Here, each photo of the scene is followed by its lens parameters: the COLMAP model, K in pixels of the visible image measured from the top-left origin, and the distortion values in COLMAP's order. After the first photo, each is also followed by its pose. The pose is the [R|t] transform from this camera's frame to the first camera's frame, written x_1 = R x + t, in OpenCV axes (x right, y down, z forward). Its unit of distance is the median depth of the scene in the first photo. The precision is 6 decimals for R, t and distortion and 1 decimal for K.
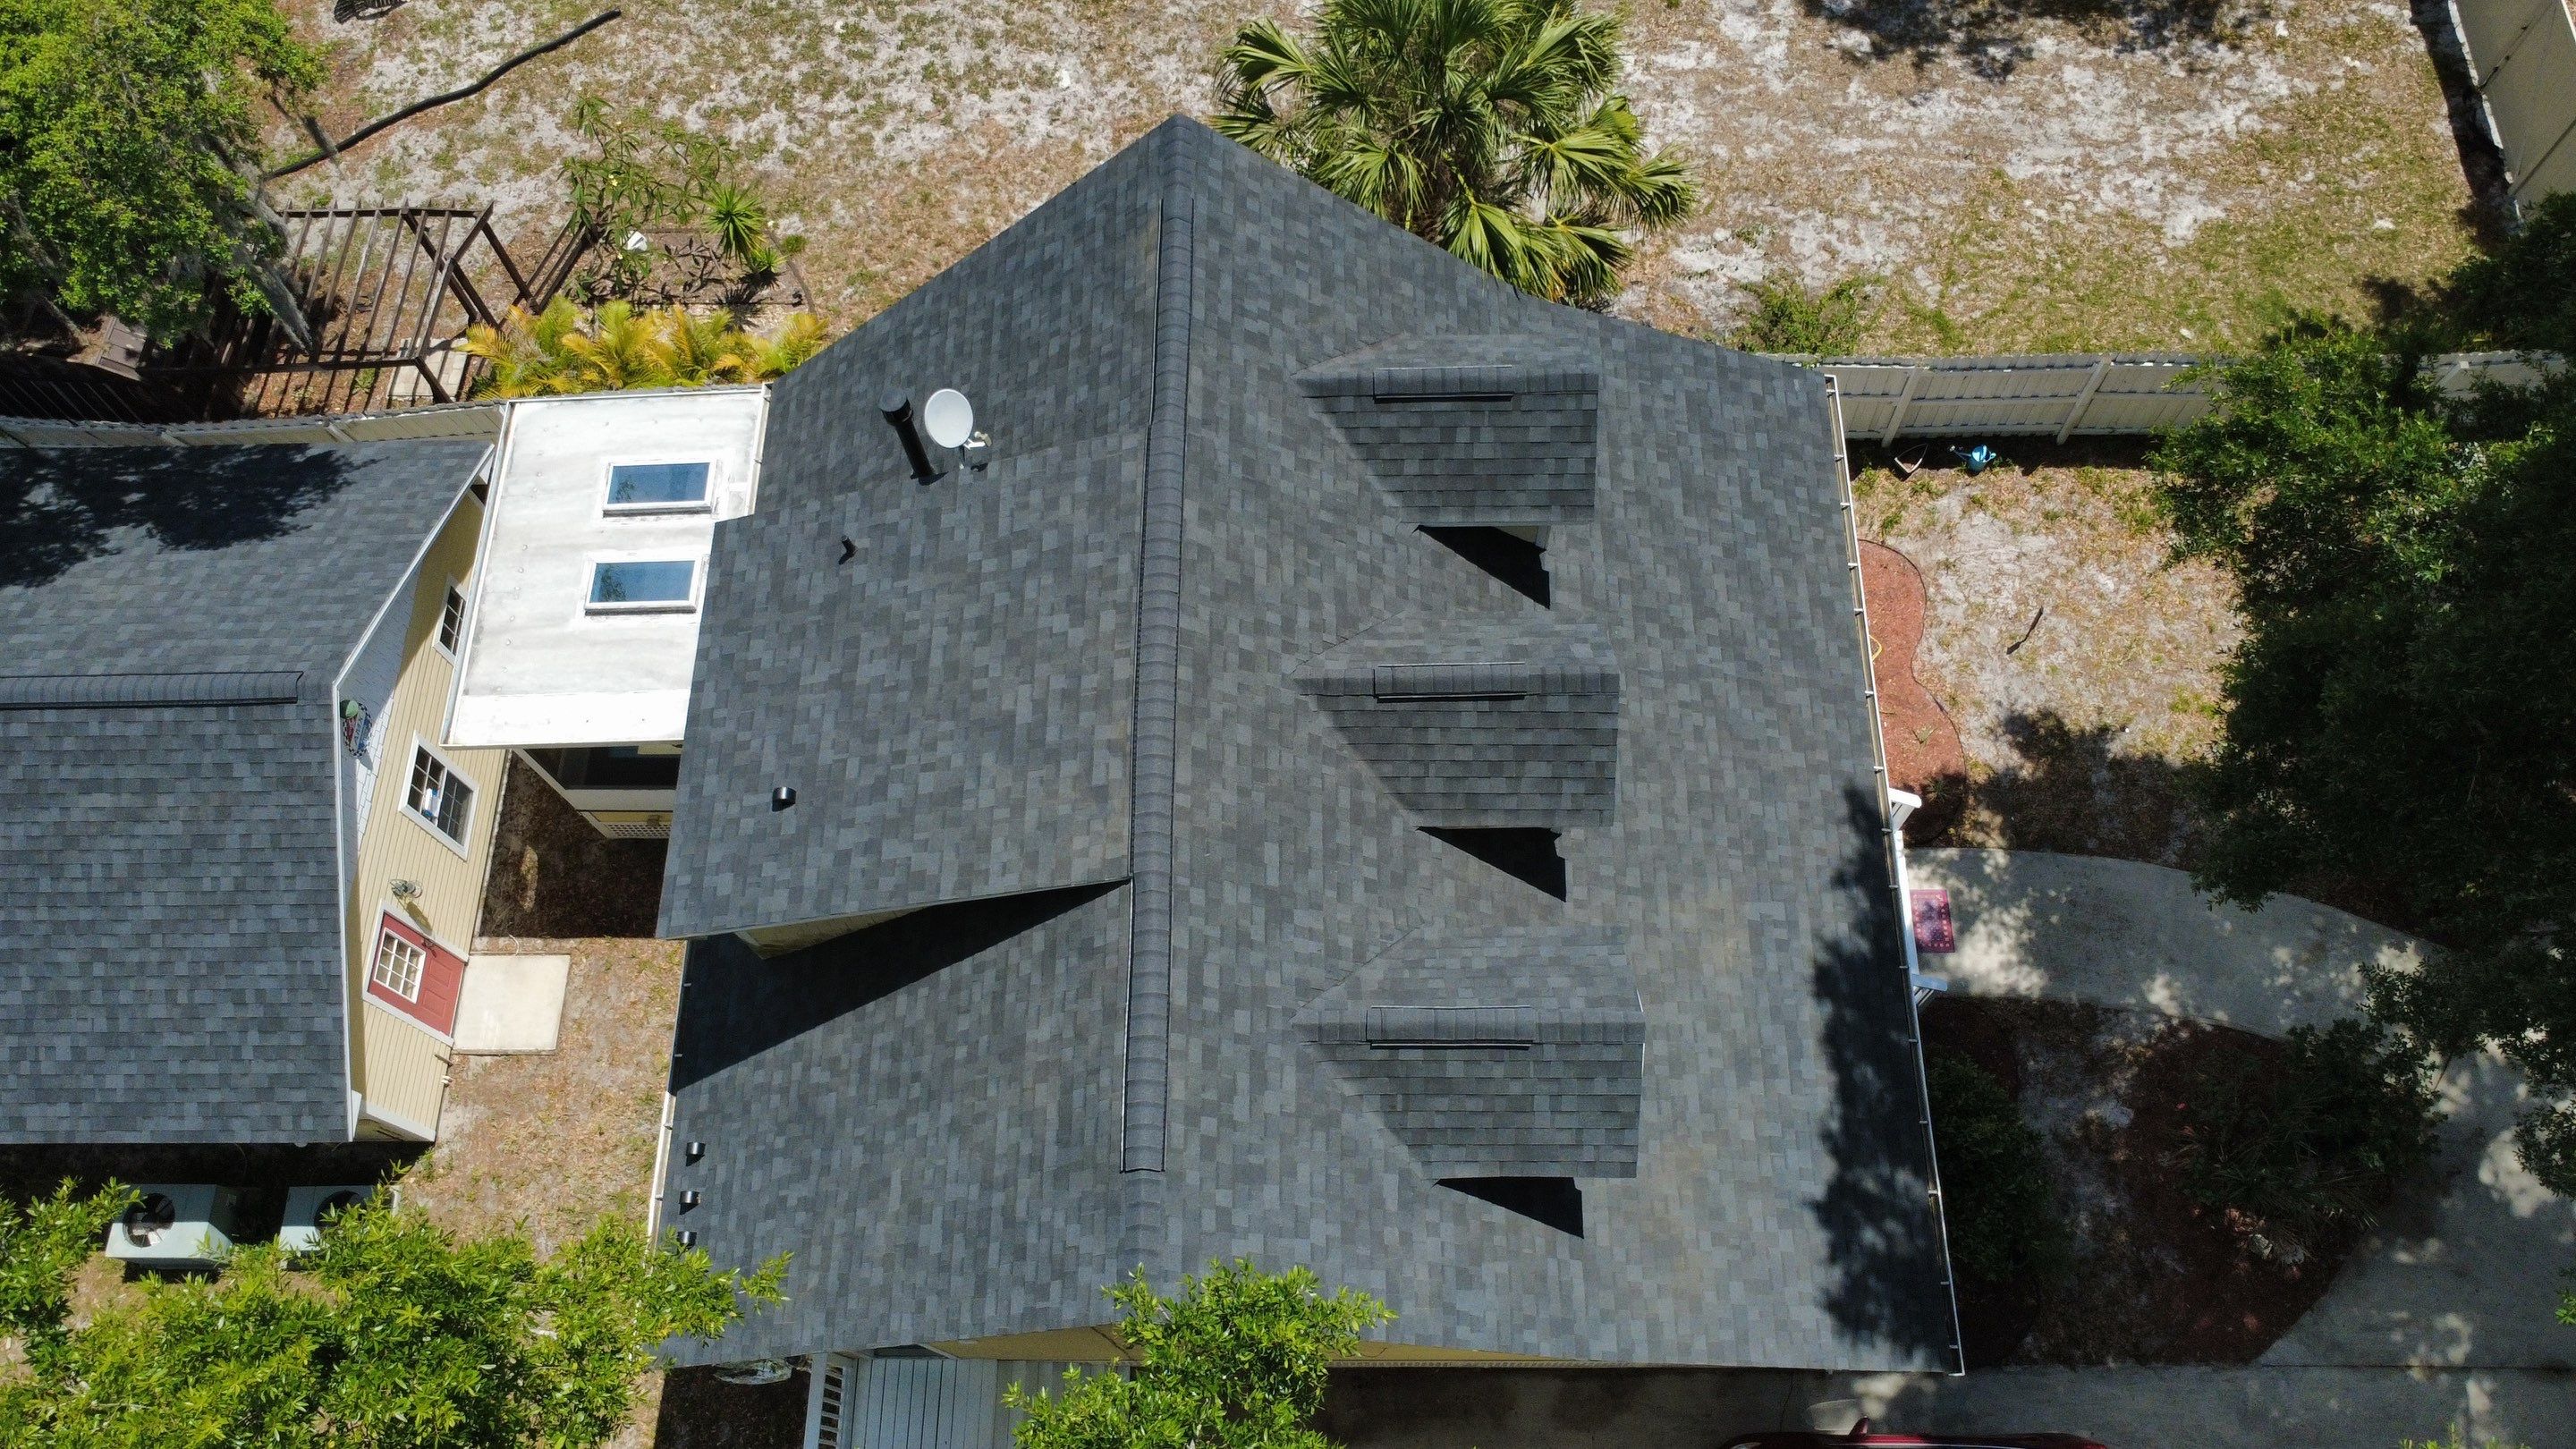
lens RADIAL K [[1873.9, 0, 1280.8], [0, 1873.9, 722.3], [0, 0, 1]] dist [-0.002102, 0.005173]
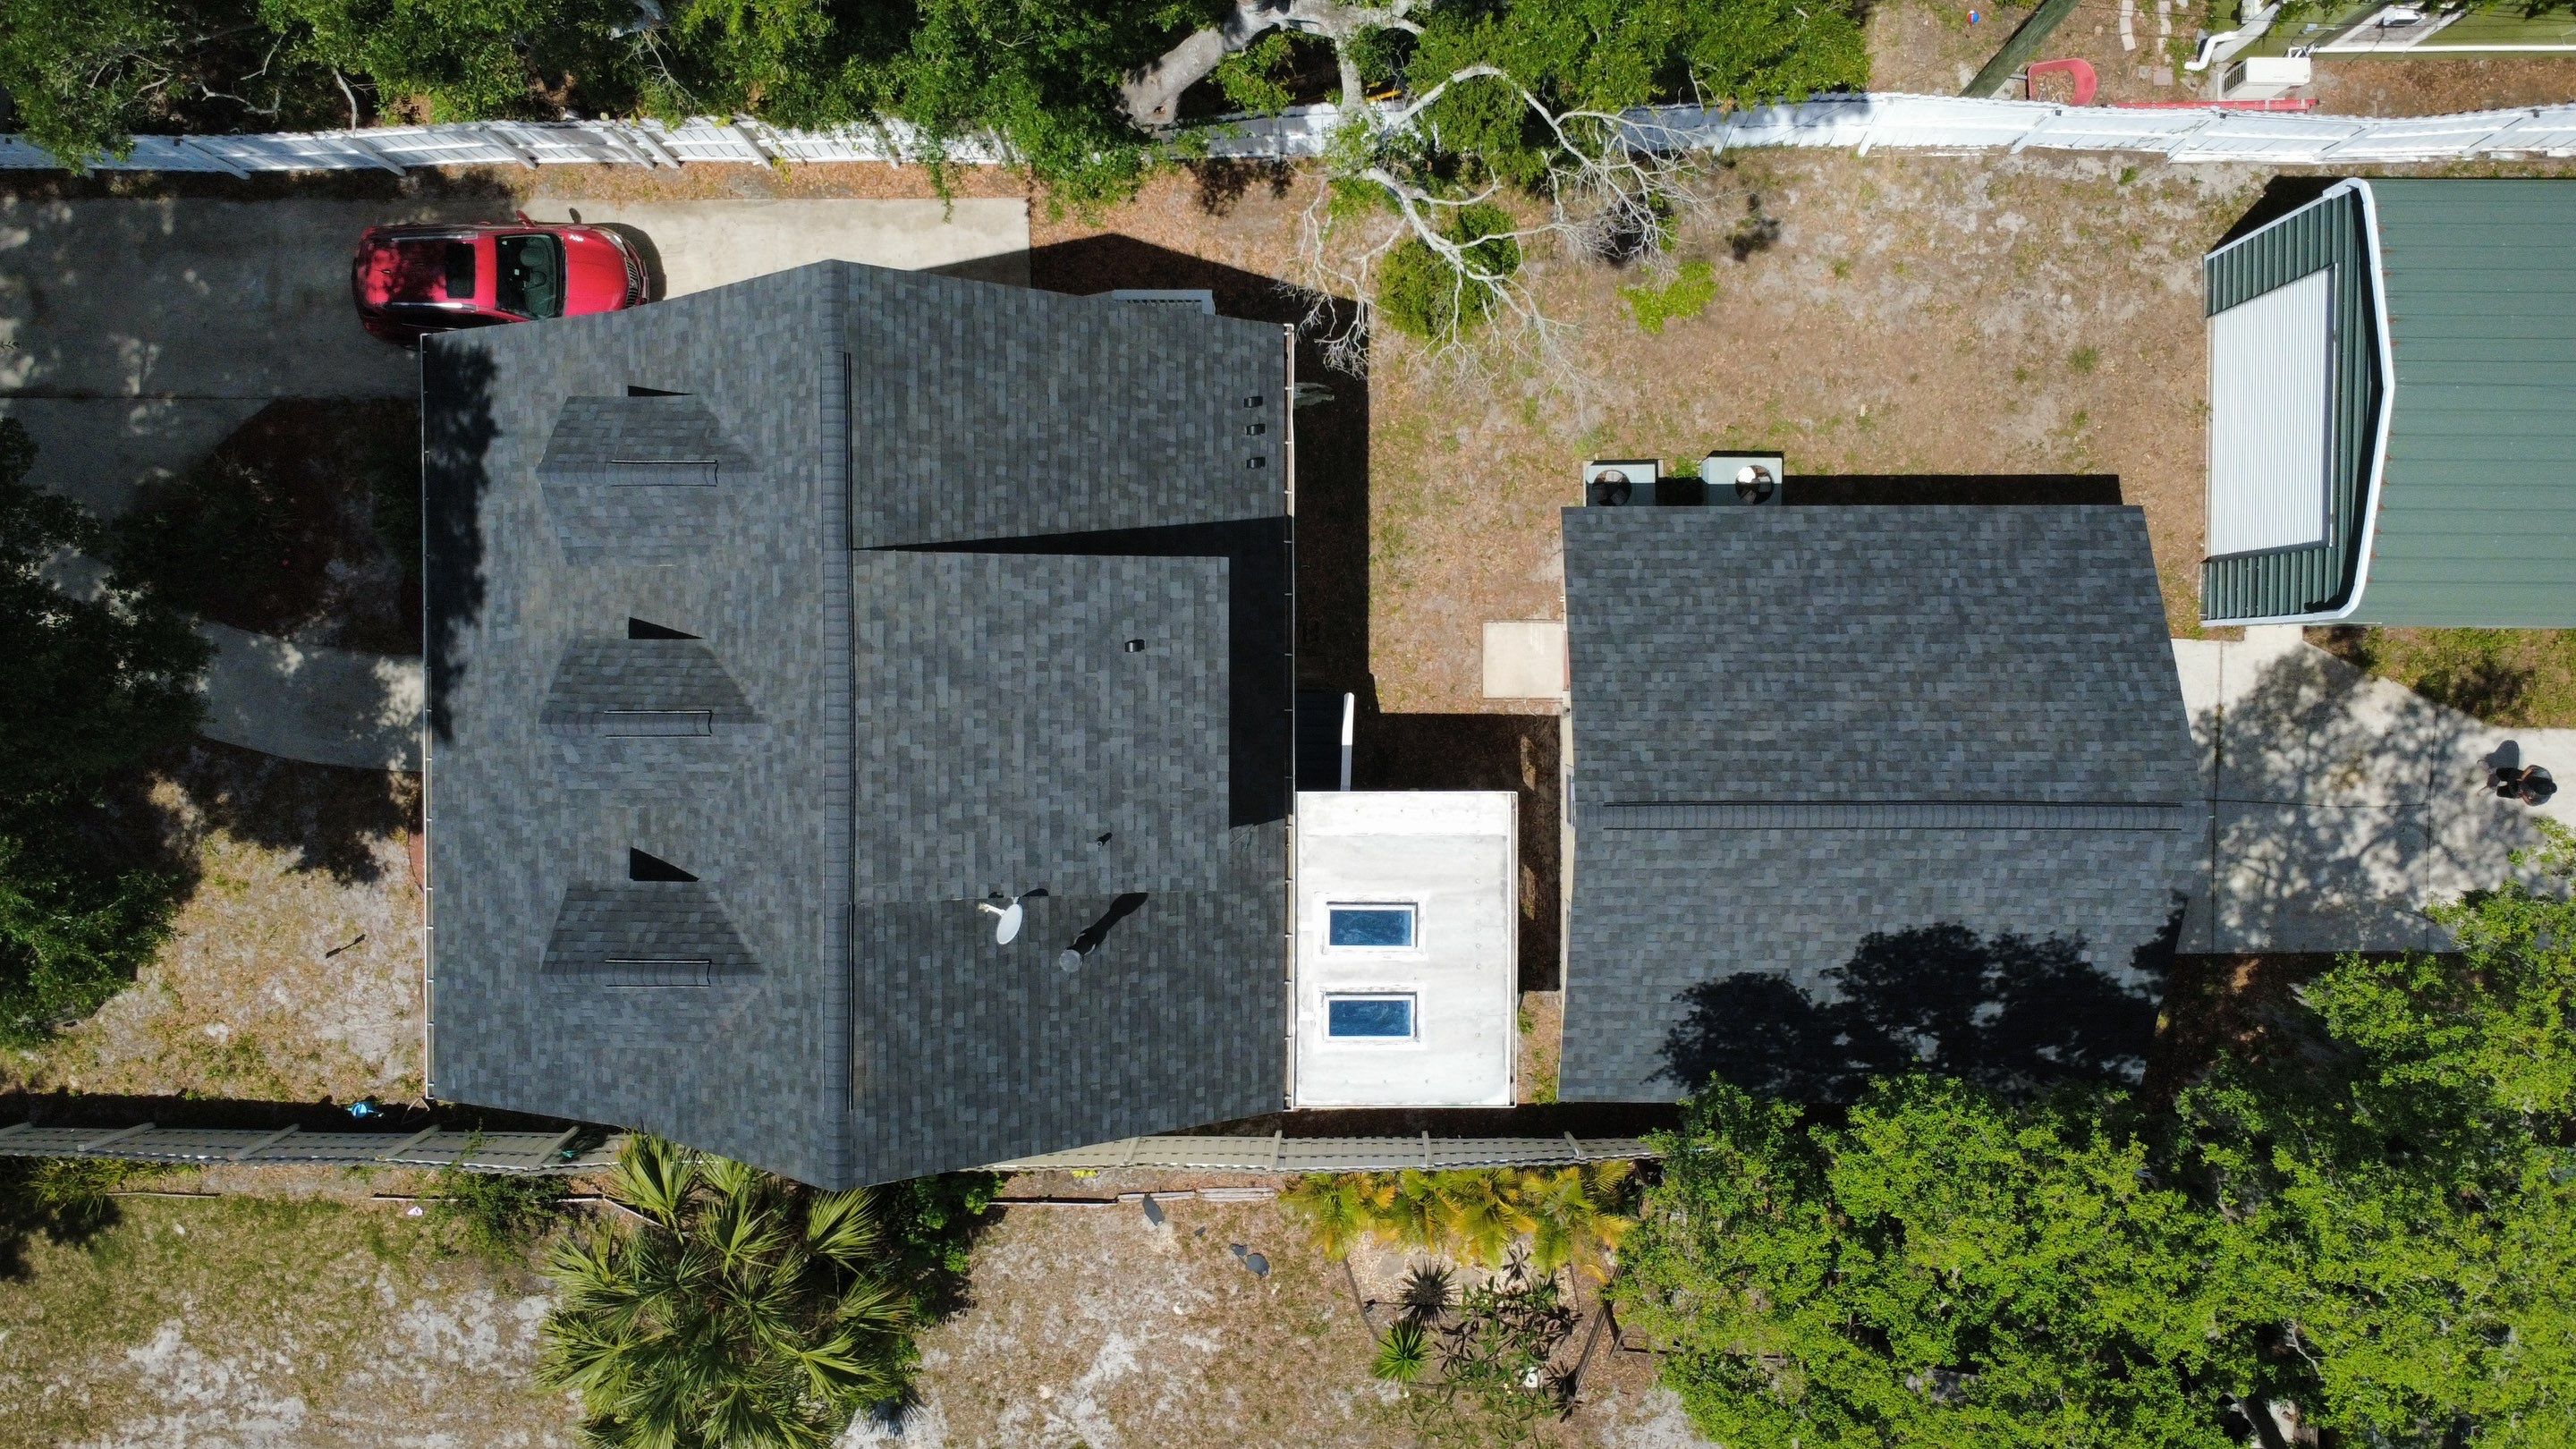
lens RADIAL K [[1873.9, 0, 1286.9], [0, 1873.9, 724.2], [0, 0, 1]] dist [-0.002102, 0.005173]
pose [[-0.997274, 0.003811, 0.073692, -0.386701], [0.024297, -0.926017, 0.376698, -0.431598], [0.069676, 0.377462, 0.923400, -0.214308]]
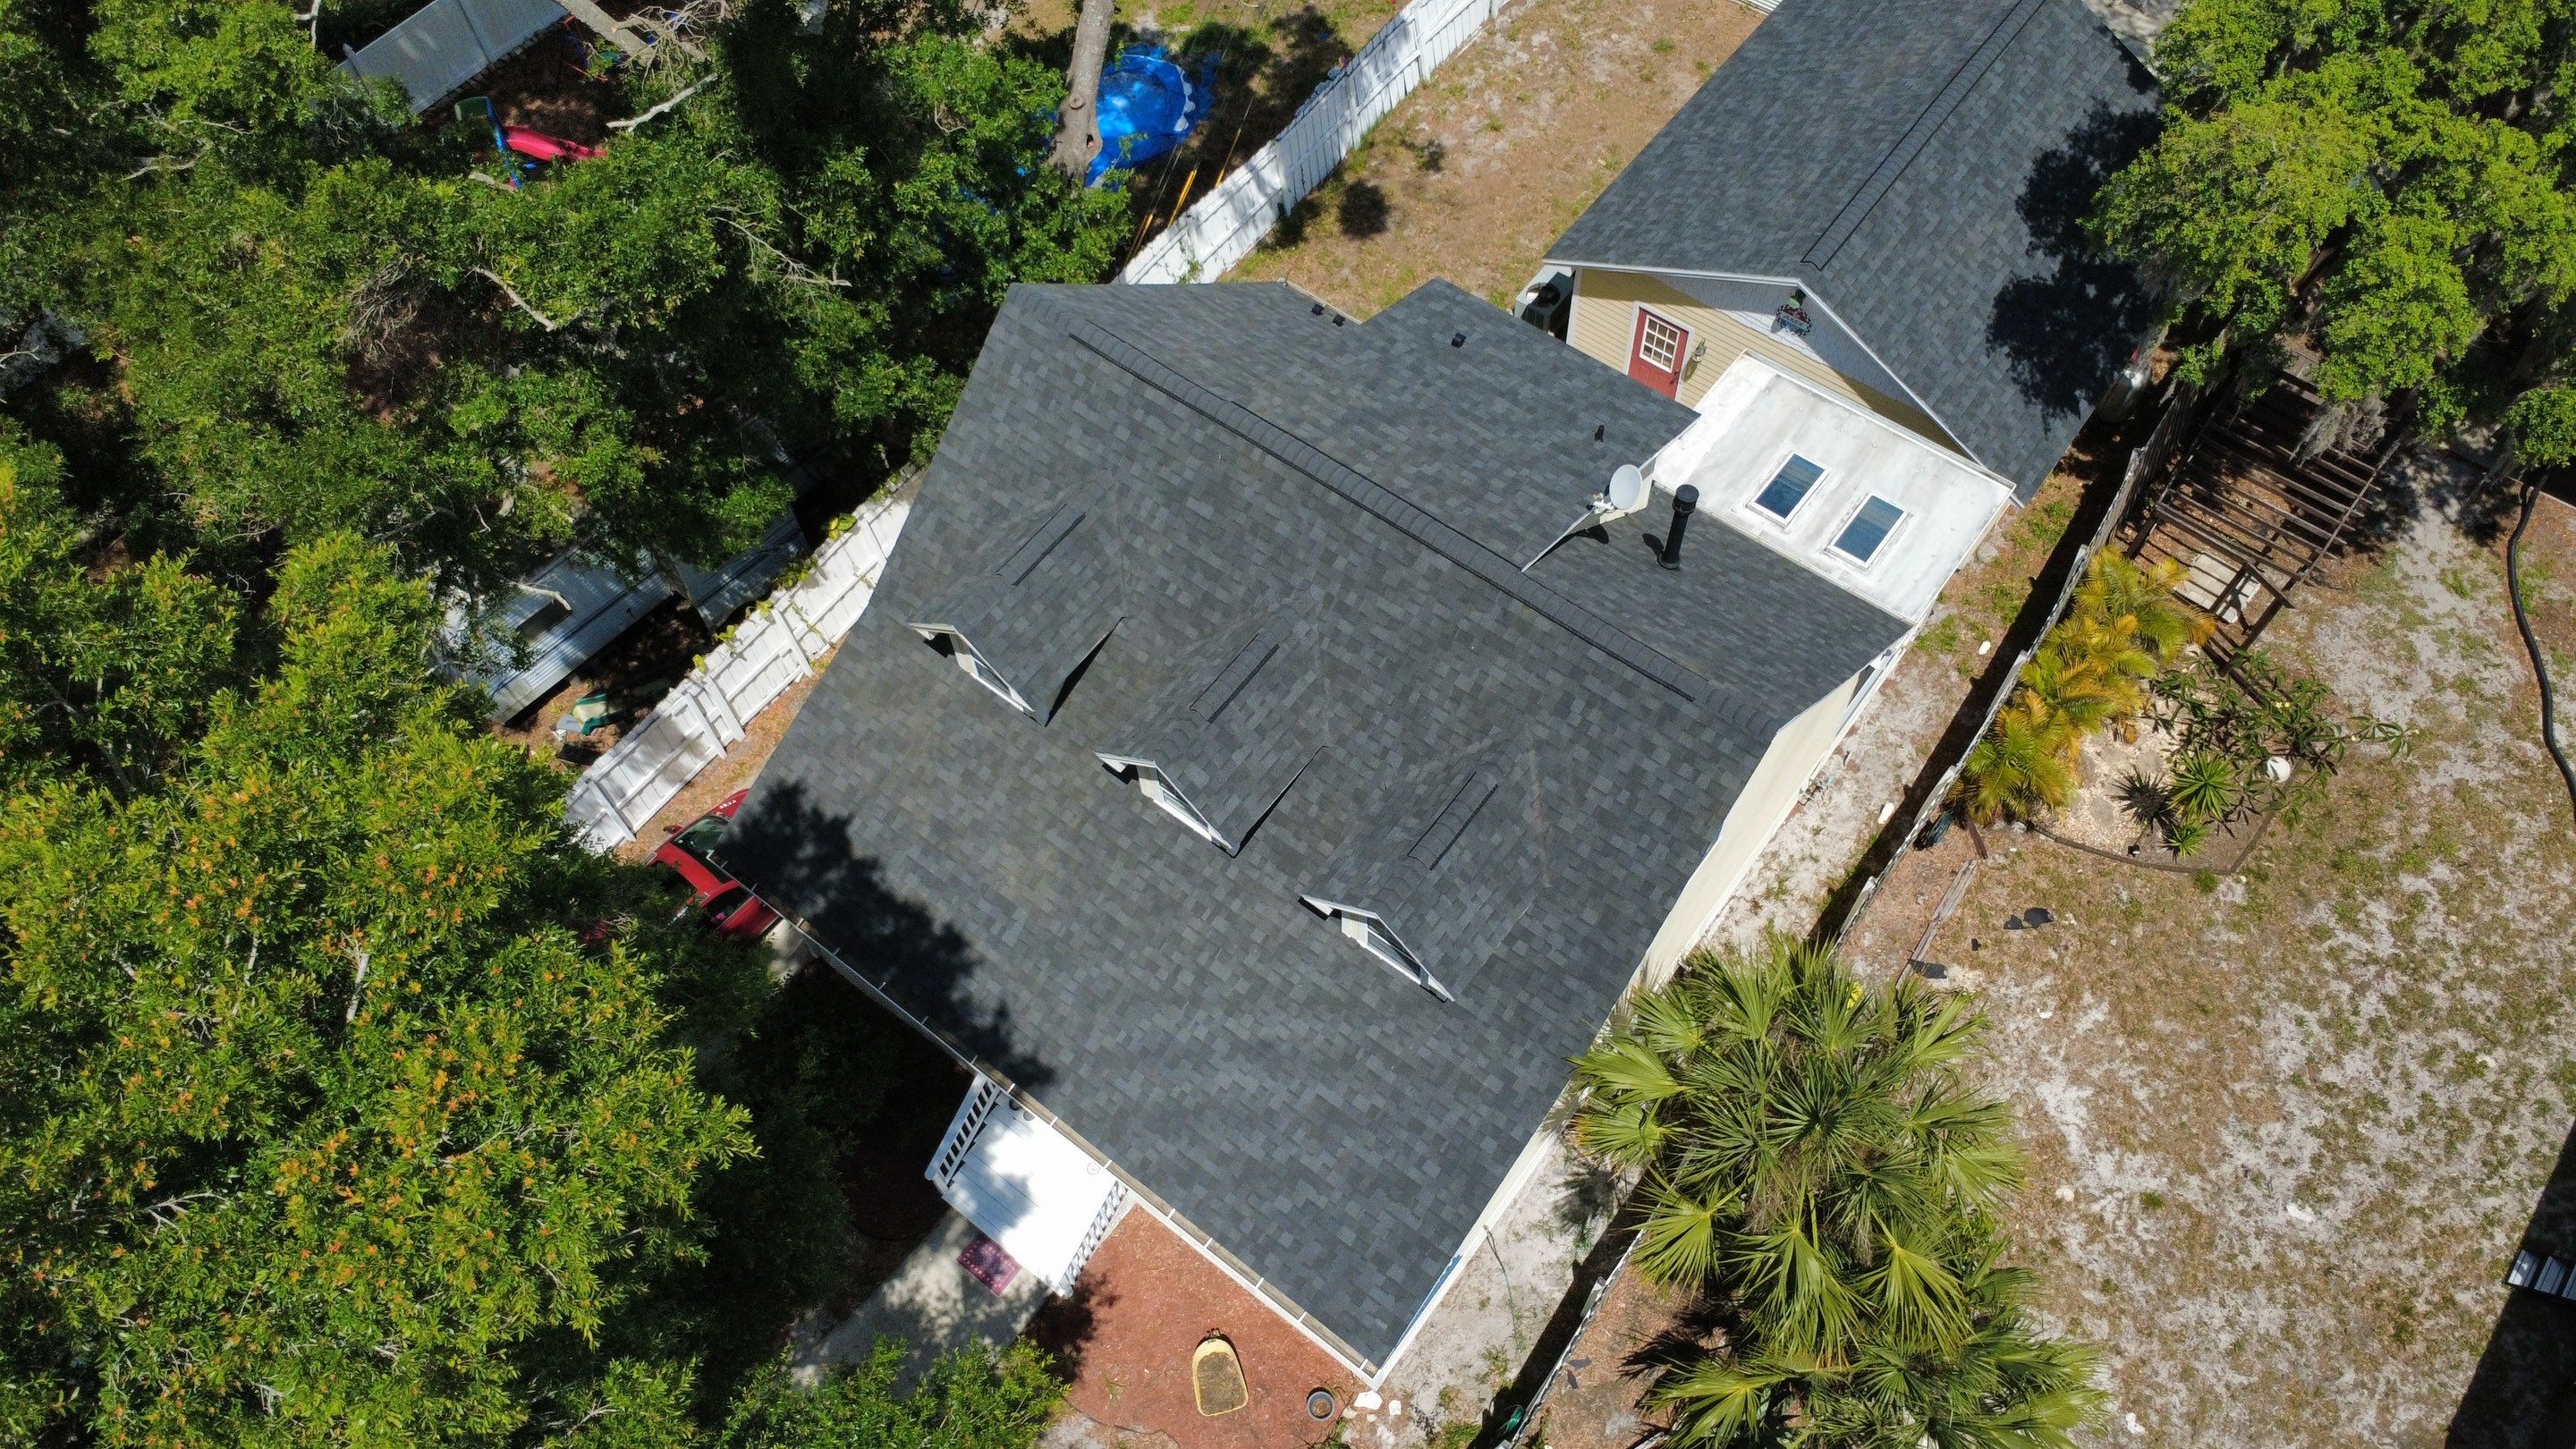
lens RADIAL K [[1873.9, 0, 1282.5], [0, 1873.9, 722.6], [0, 0, 1]] dist [-0.002102, 0.005173]
pose [[-0.605042, 0.715684, -0.348885, 0.441610], [-0.701639, -0.272155, 0.658509, -0.736037], [0.376333, 0.643217, 0.666817, 0.122335]]
